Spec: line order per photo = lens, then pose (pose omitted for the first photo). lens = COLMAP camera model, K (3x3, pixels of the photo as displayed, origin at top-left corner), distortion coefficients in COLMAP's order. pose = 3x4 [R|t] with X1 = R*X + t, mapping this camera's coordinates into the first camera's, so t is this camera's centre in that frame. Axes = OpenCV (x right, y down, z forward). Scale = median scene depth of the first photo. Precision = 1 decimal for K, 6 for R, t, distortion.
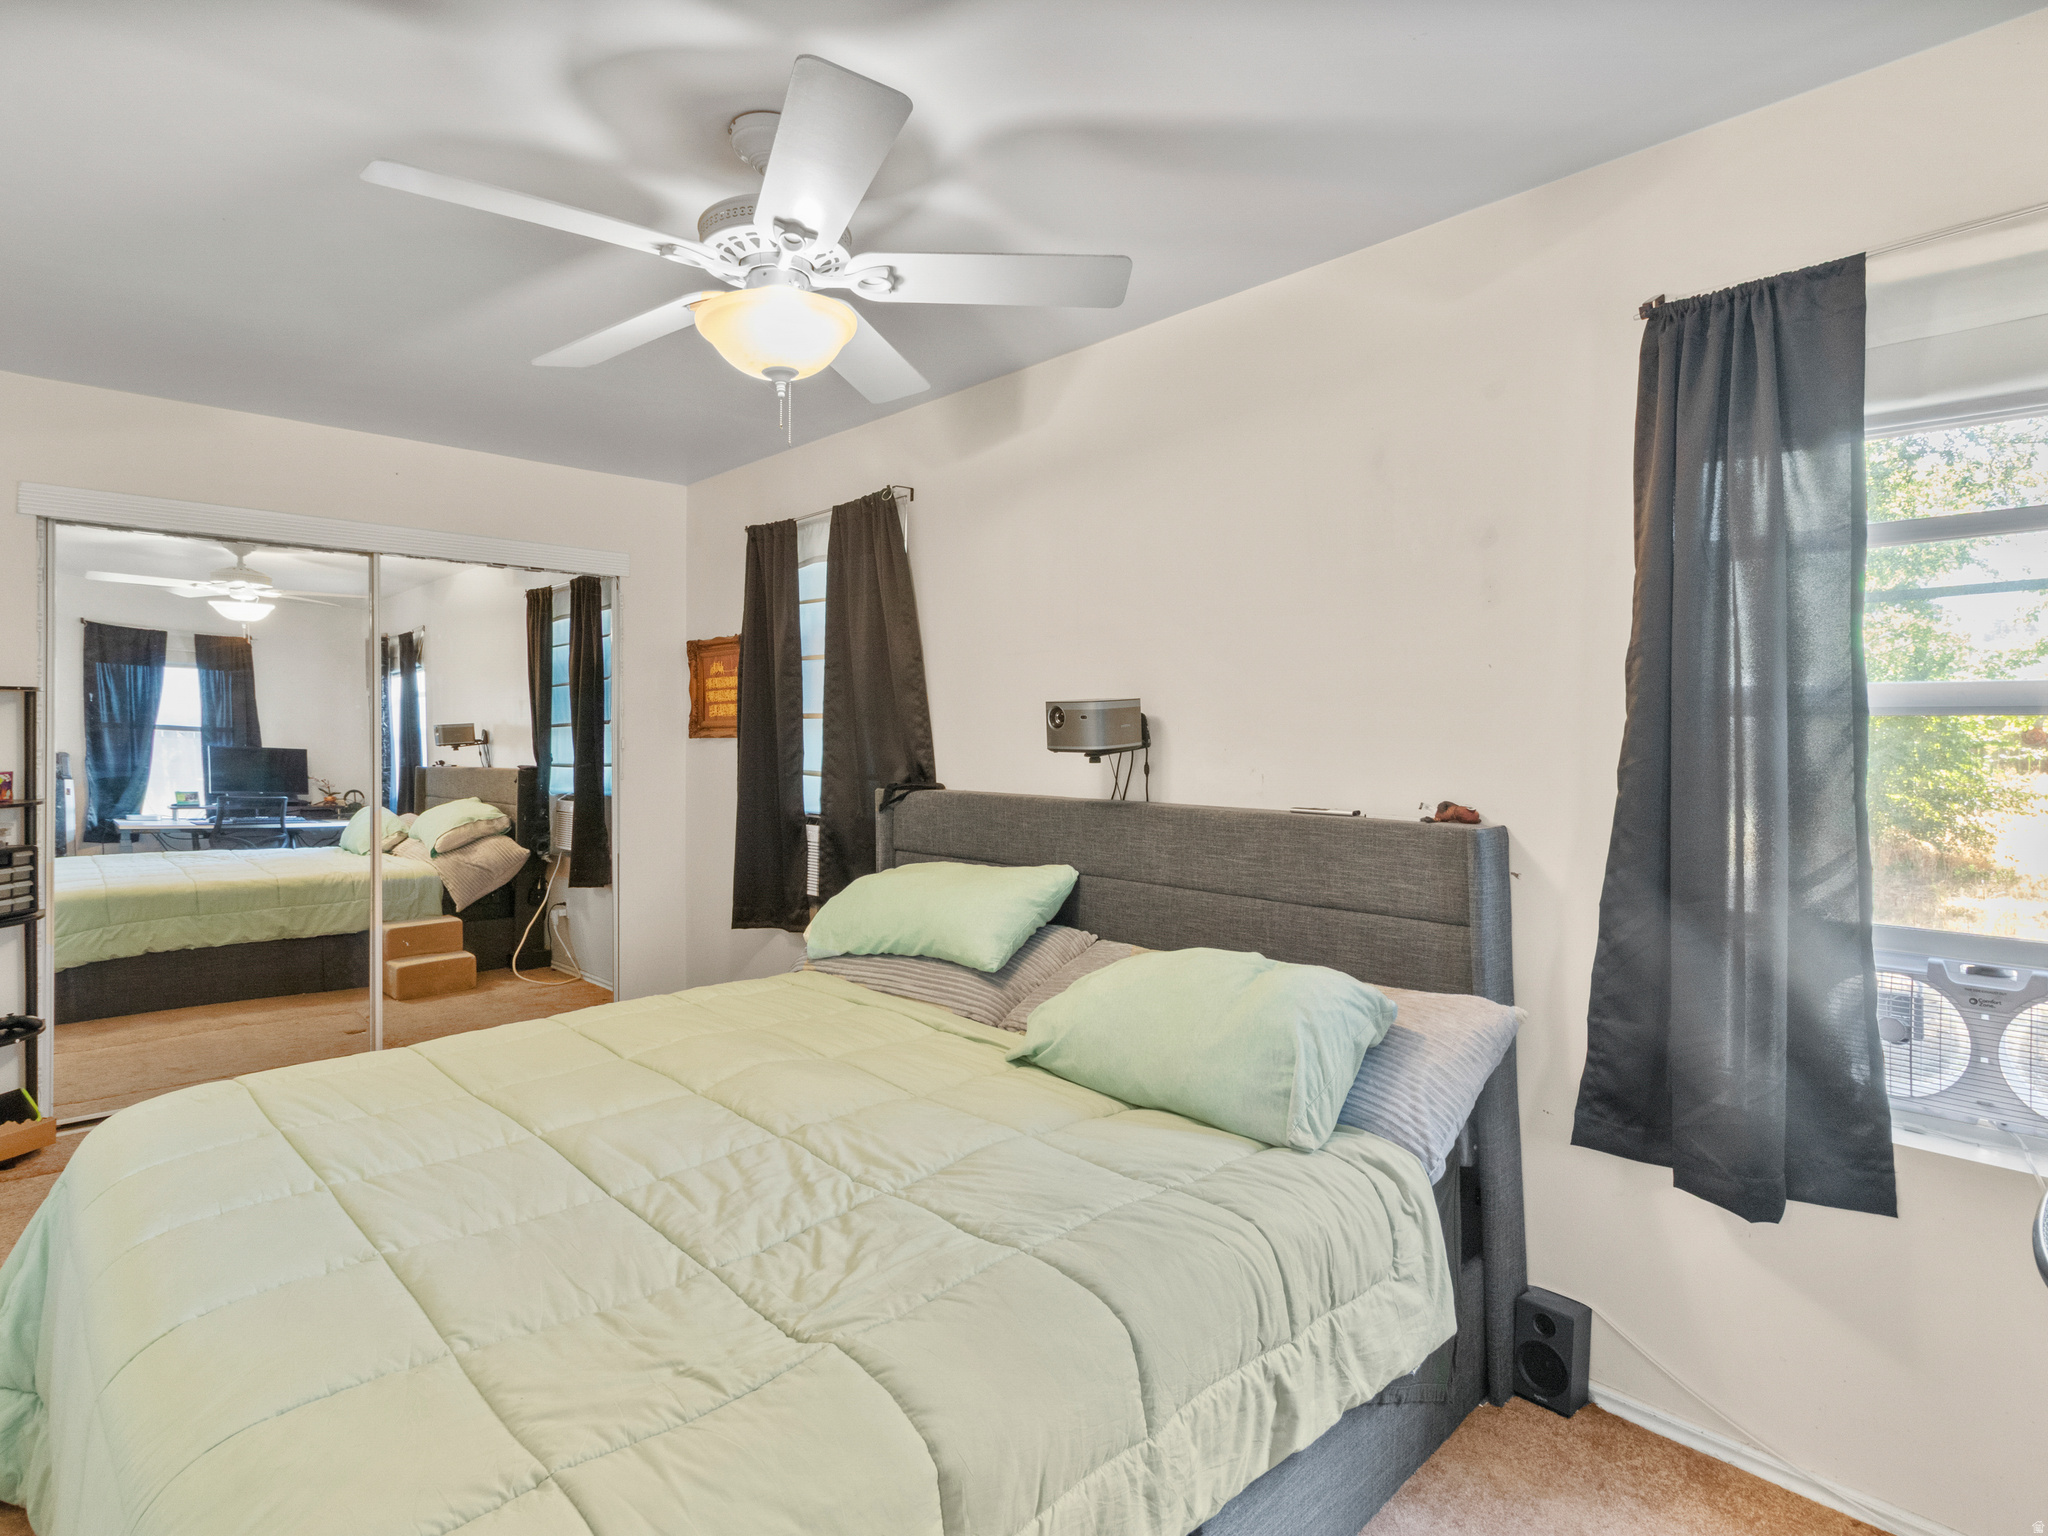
lens RADIAL K [[1076.2, 0, 1027.7], [0, 1076.2, 754.7], [0, 0, 1]] dist [0.002444, 0.001123]
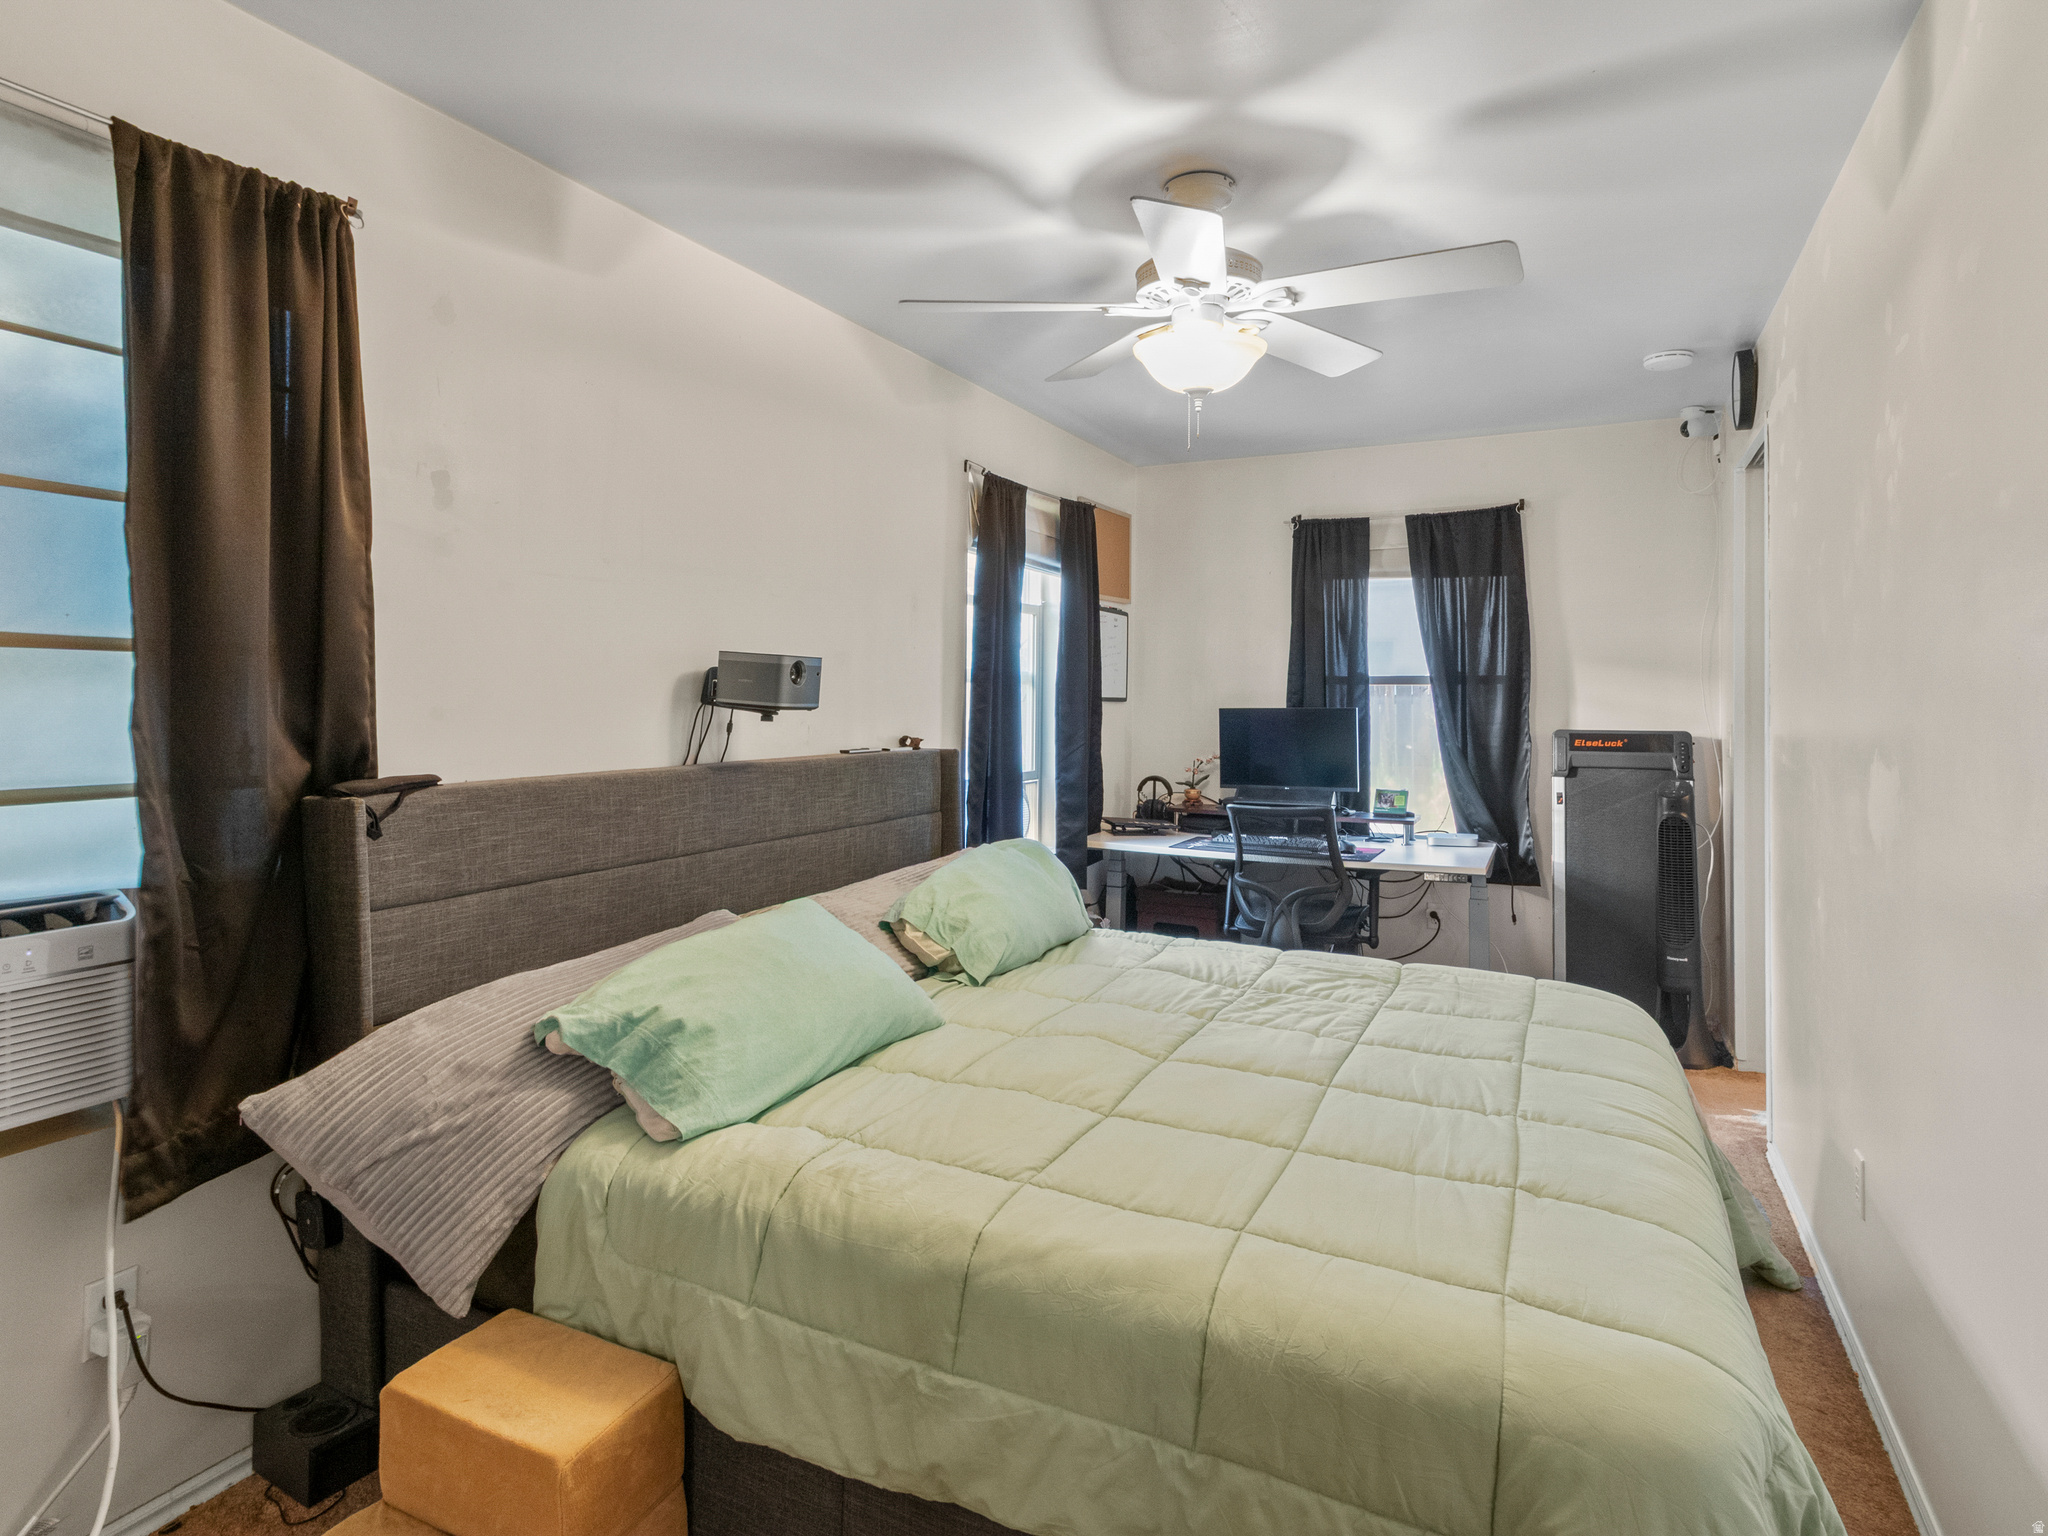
lens RADIAL K [[1118.3, 0, 1030.0], [0, 1118.3, 674.7], [0, 0, 1]] dist [-0.000863, 0.000574]
pose [[-0.353412, 0.013285, 0.935374, -0.785579], [0.013059, 0.999872, -0.009267, -0.017850], [-0.935377, 0.008940, -0.353540, 0.952364]]
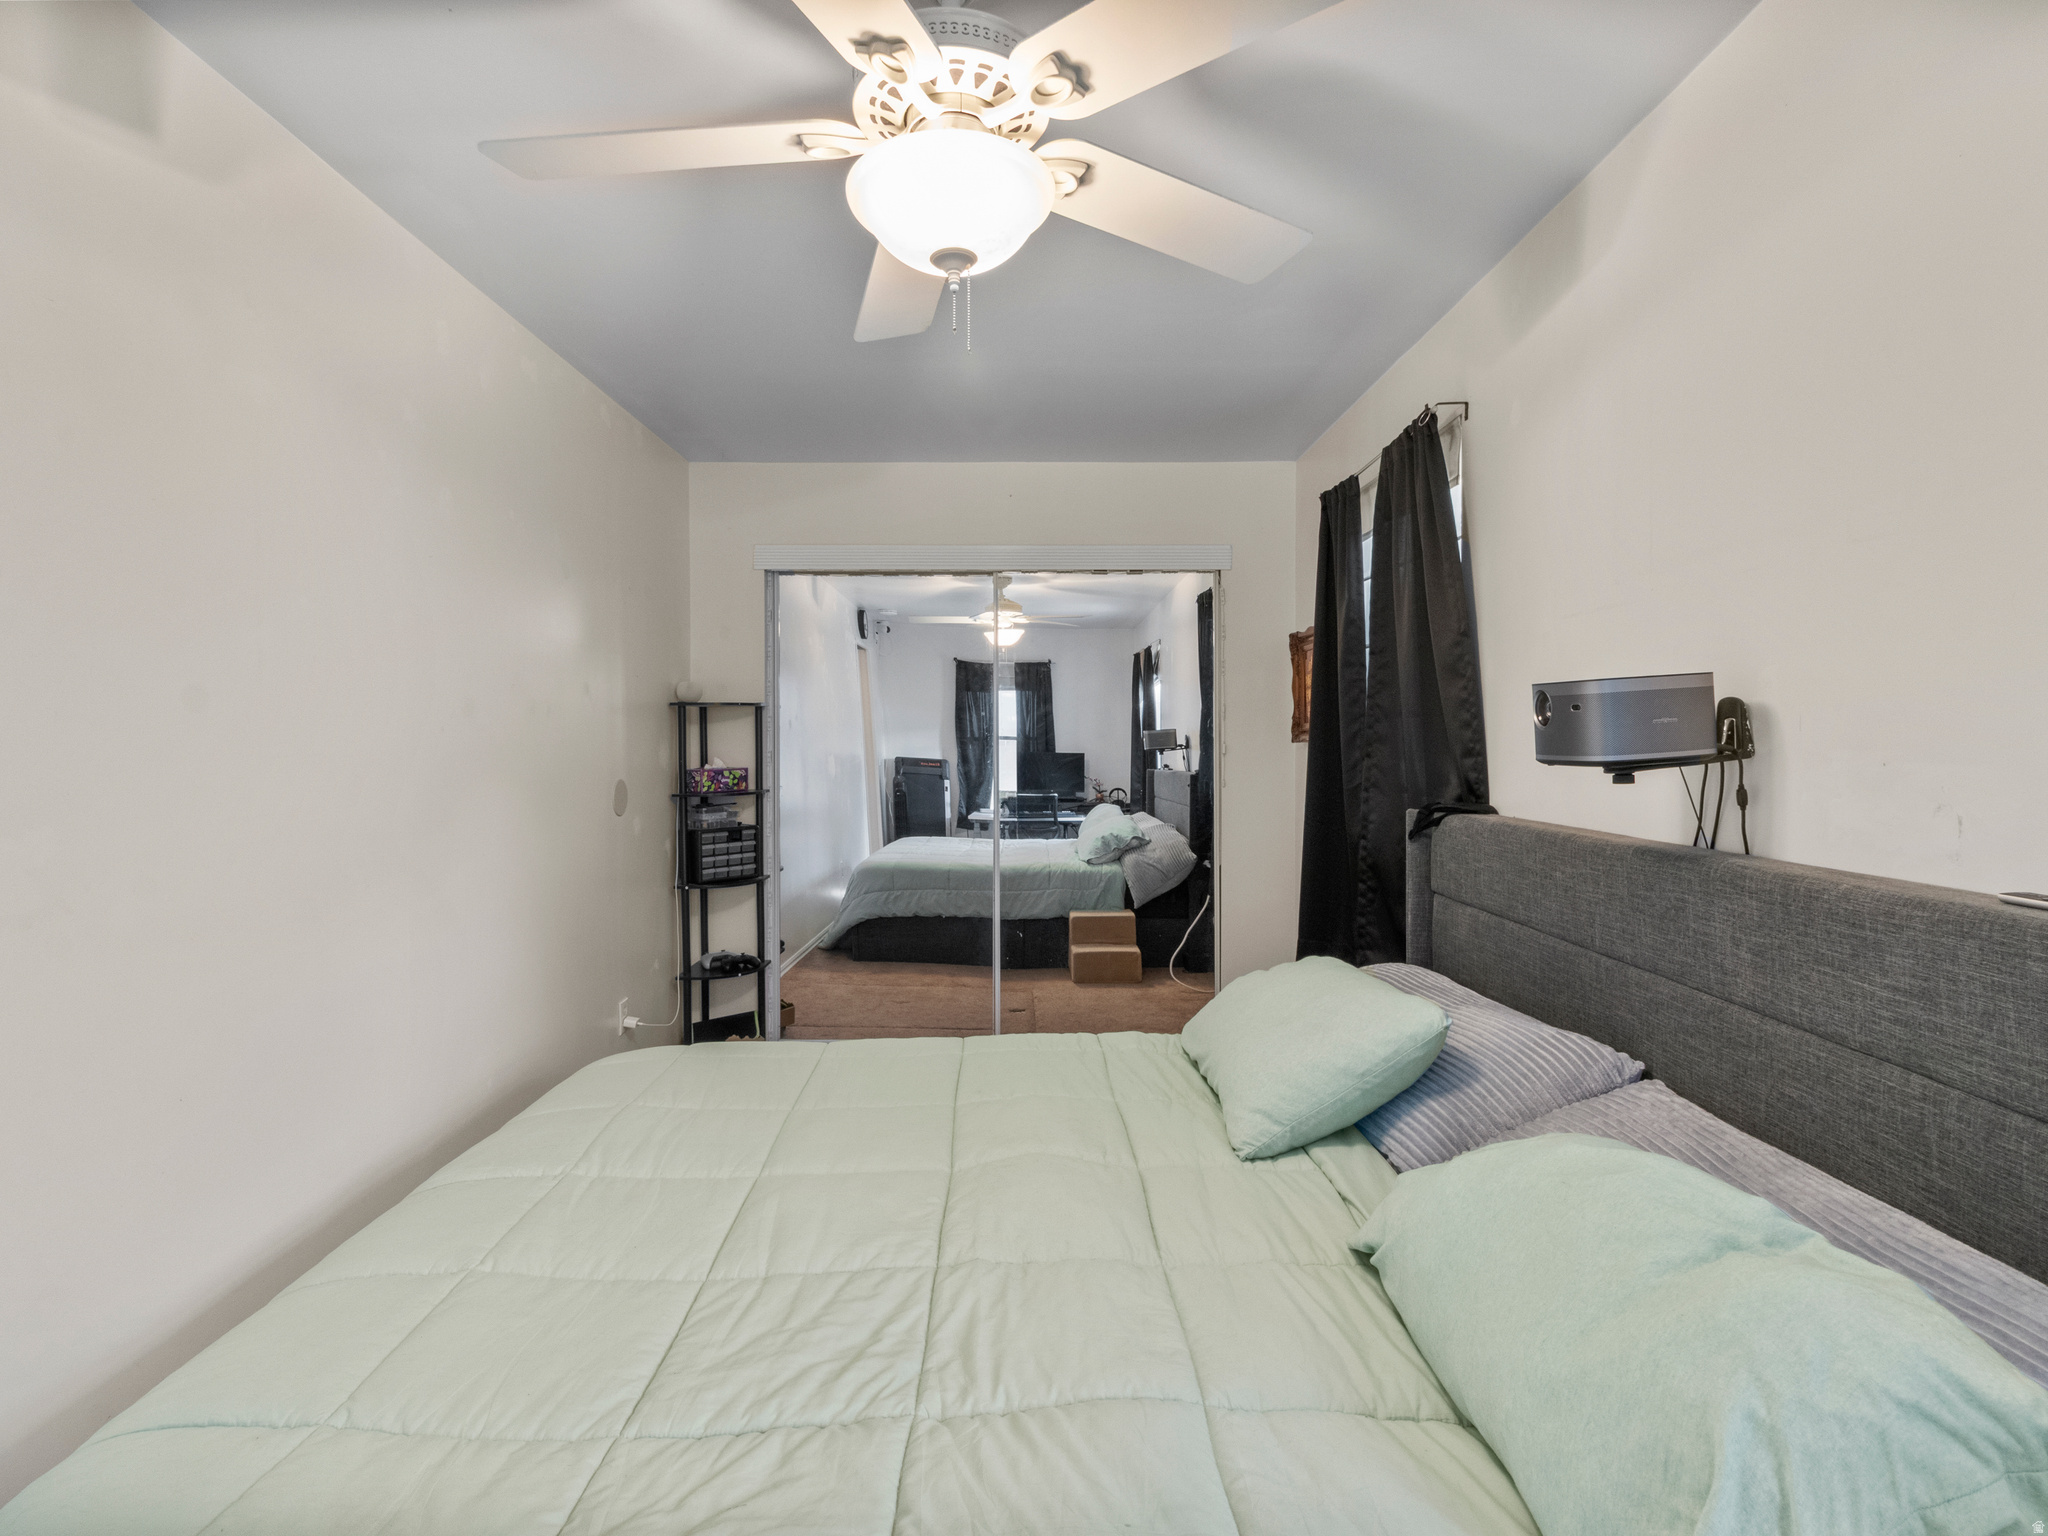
lens RADIAL K [[1069.4, 0, 1024.0], [0, 1069.4, 759.7], [0, 0, 1]] dist [-0.000360, 0.001417]
pose [[0.730108, 0.011259, -0.683239, 0.189821], [-0.011447, 0.999925, 0.004245, -0.003792], [0.683236, 0.004722, 0.730183, 0.284295]]
